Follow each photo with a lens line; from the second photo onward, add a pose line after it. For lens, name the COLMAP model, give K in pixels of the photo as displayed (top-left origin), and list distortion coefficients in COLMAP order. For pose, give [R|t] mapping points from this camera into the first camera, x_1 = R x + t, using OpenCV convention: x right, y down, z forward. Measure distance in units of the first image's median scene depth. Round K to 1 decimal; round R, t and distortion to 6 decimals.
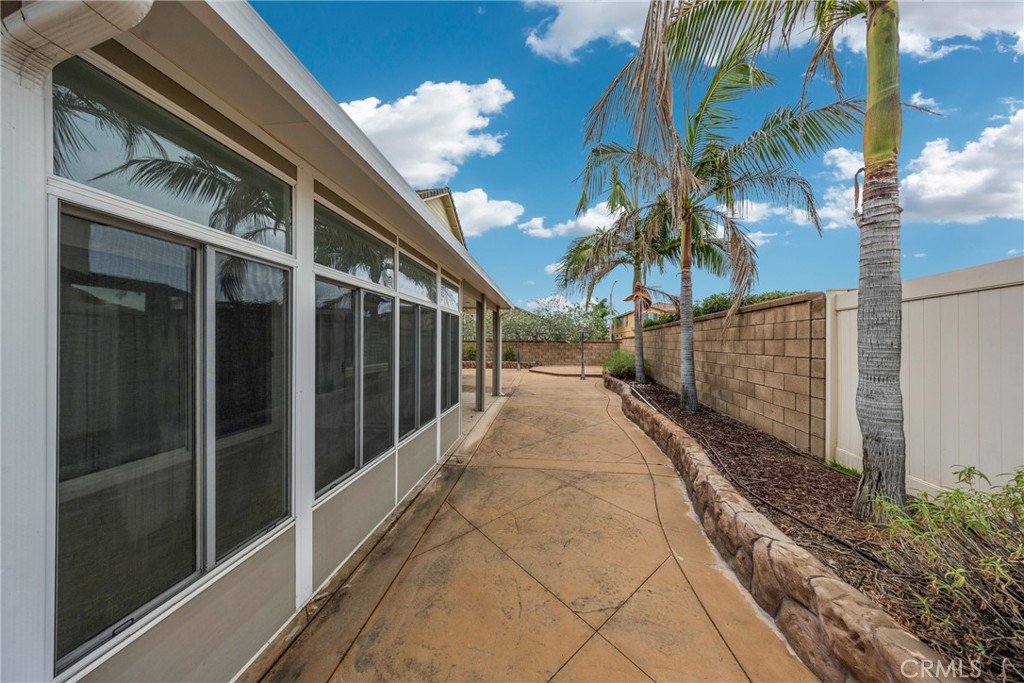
lens RADIAL K [[299.9, 0, 512.0], [0, 299.9, 341.5], [0, 0, 1]] dist [-0.000789, -0.000152]
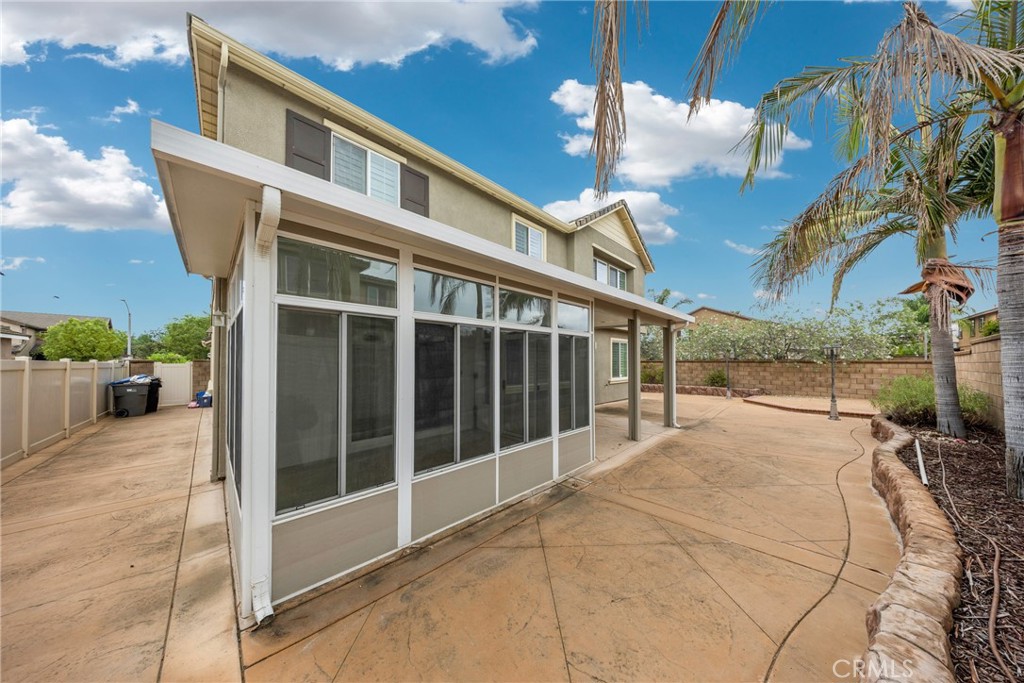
lens RADIAL K [[308.0, 0, 509.3], [0, 308.0, 357.3], [0, 0, 1]] dist [0.000009, -0.000053]
pose [[0.782489, -0.014206, -0.622503, 0.316852], [0.004450, 0.999842, -0.017223, -0.003193], [0.622649, 0.010706, 0.782428, 0.070413]]
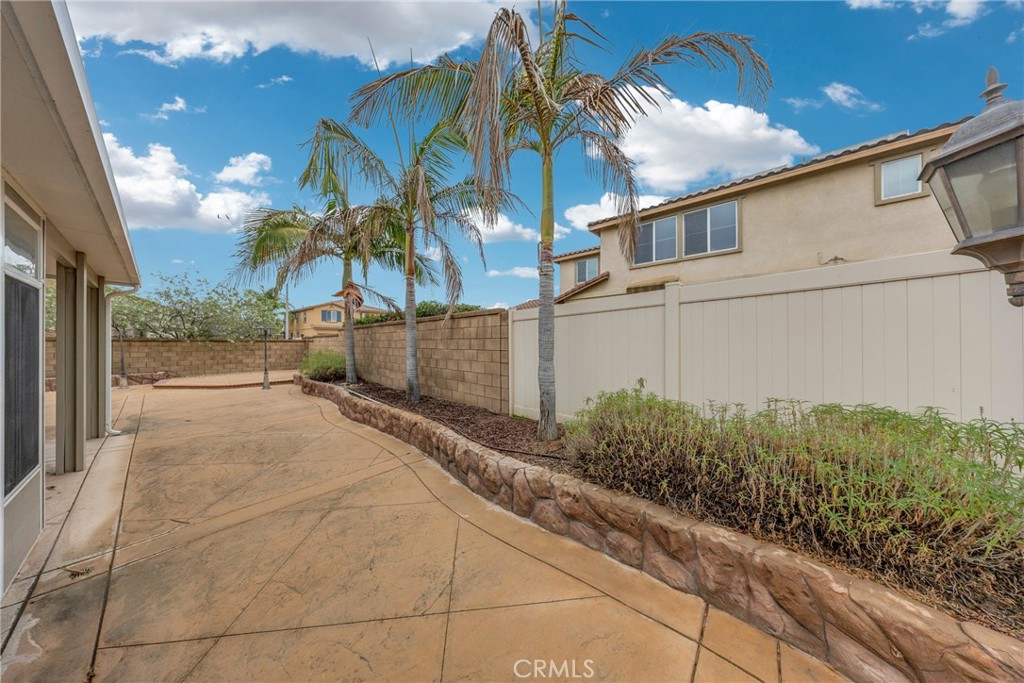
lens RADIAL K [[298.6, 0, 507.7], [0, 298.6, 337.6], [0, 0, 1]] dist [-0.000101, -0.000080]
pose [[0.552691, 0.005659, 0.833367, -0.215726], [0.002482, 0.999961, -0.008436, 0.001464], [-0.833383, 0.006731, 0.552656, 0.103339]]
